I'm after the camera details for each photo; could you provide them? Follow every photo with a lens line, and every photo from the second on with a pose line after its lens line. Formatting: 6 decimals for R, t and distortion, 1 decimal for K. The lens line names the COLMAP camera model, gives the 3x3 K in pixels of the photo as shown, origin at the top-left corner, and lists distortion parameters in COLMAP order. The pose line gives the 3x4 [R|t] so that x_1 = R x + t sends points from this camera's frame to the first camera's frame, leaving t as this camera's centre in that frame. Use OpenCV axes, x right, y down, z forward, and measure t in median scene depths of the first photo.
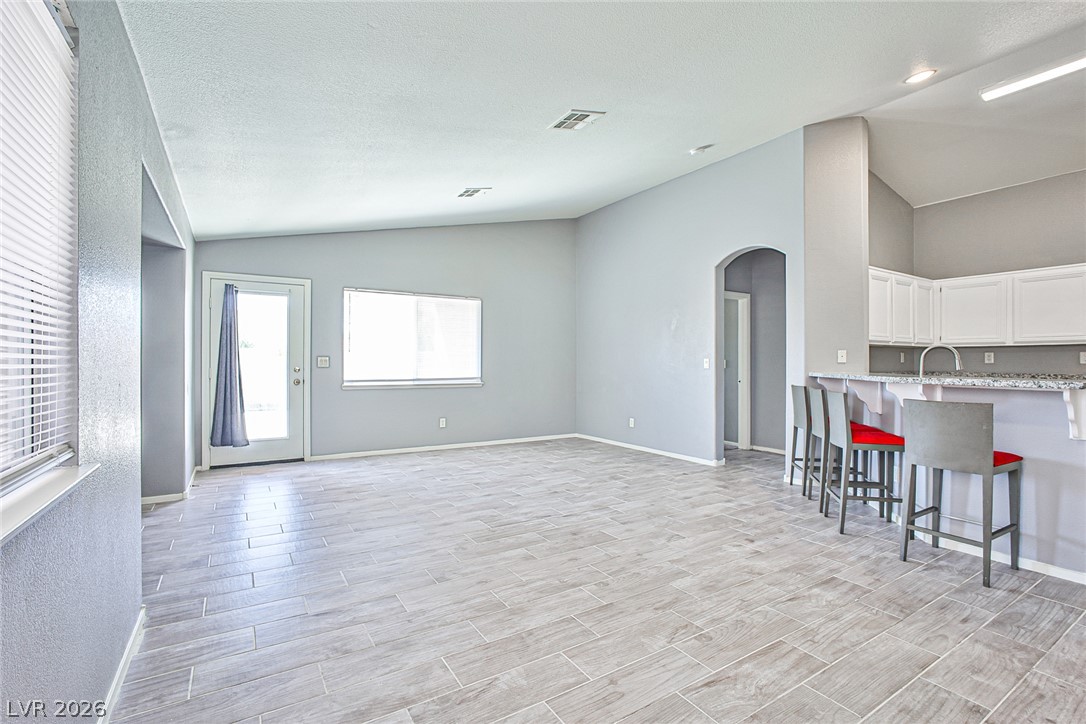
lens RADIAL K [[491.9, 0, 542.3], [0, 491.9, 362.1], [0, 0, 1]] dist [-0.033064, 0.012978]
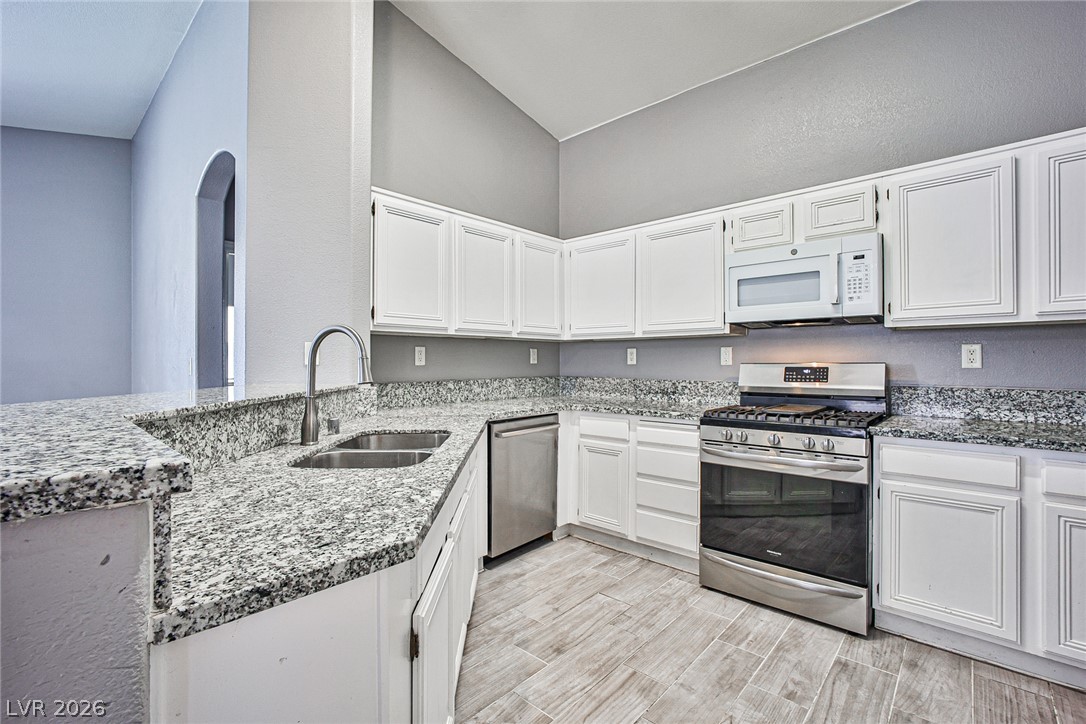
lens RADIAL K [[491.9, 0, 546.6], [0, 491.9, 360.4], [0, 0, 1]] dist [-0.033064, 0.012978]
pose [[0.960768, 0.000211, 0.277354, 0.875847], [0.001105, 0.999989, -0.004588, -0.001204], [-0.277352, 0.004714, 0.960757, 0.521545]]
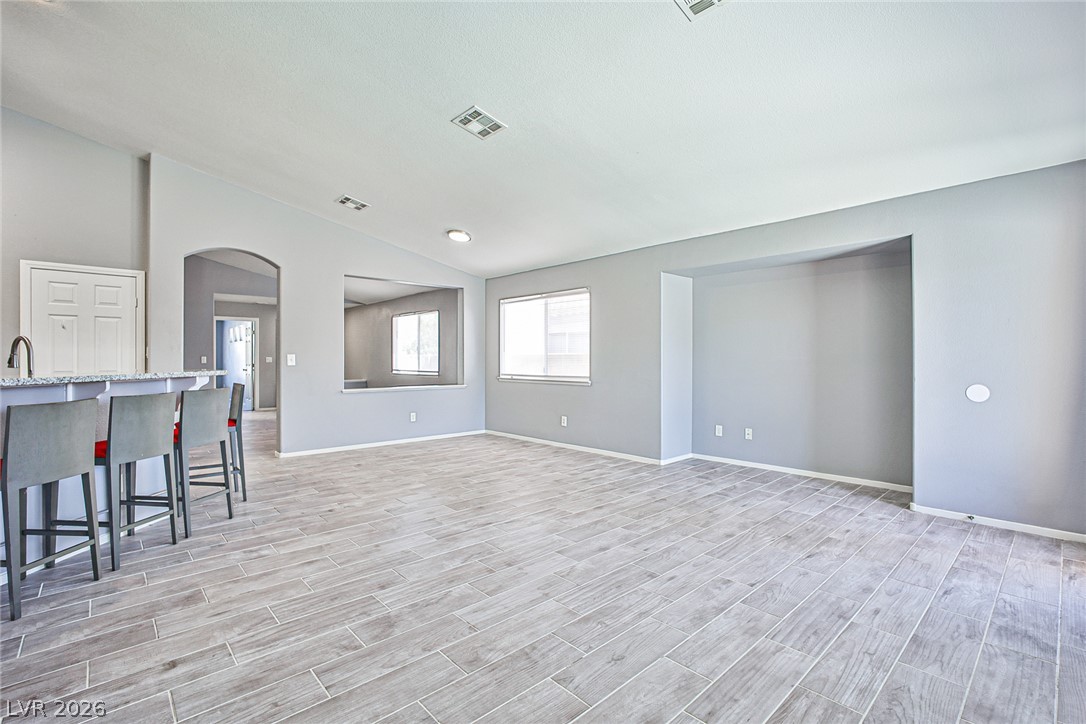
lens RADIAL K [[491.9, 0, 545.3], [0, 491.9, 373.9], [0, 0, 1]] dist [-0.033064, 0.012978]
pose [[-0.982715, 0.002525, -0.185105, 0.115883], [-0.002703, 0.999605, 0.027984, 0.001852], [0.185103, 0.028001, -0.982320, 1.928918]]
